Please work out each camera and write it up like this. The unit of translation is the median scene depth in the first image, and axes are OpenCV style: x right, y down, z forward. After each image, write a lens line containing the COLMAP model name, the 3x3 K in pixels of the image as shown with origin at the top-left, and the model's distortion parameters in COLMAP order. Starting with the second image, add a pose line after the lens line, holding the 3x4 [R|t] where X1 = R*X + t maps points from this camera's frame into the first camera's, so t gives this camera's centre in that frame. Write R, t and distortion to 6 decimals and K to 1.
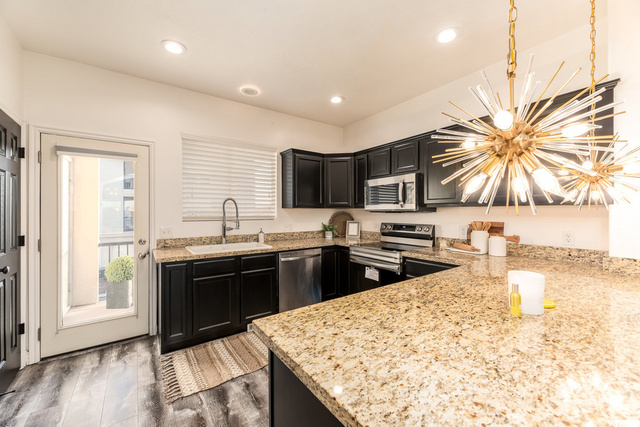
lens RADIAL K [[255.6, 0, 318.9], [0, 255.6, 211.0], [0, 0, 1]] dist [-0.000957, -0.000176]
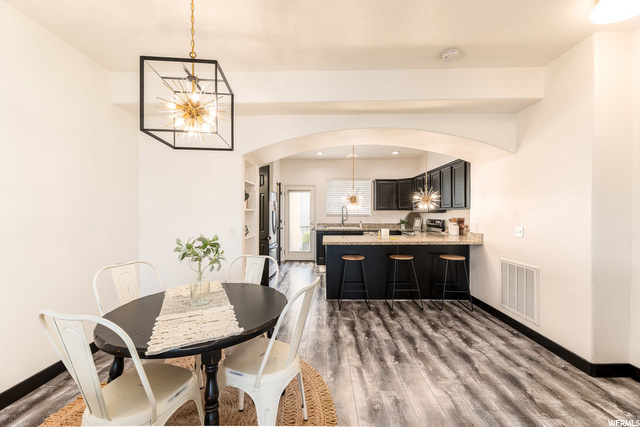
lens RADIAL K [[255.6, 0, 318.9], [0, 255.6, 211.0], [0, 0, 1]] dist [-0.000957, -0.000176]
pose [[0.810560, -0.001983, -0.585652, 0.749182], [0.000989, 0.999997, -0.002017, -0.003734], [0.585654, 0.001055, 0.810560, -0.901500]]
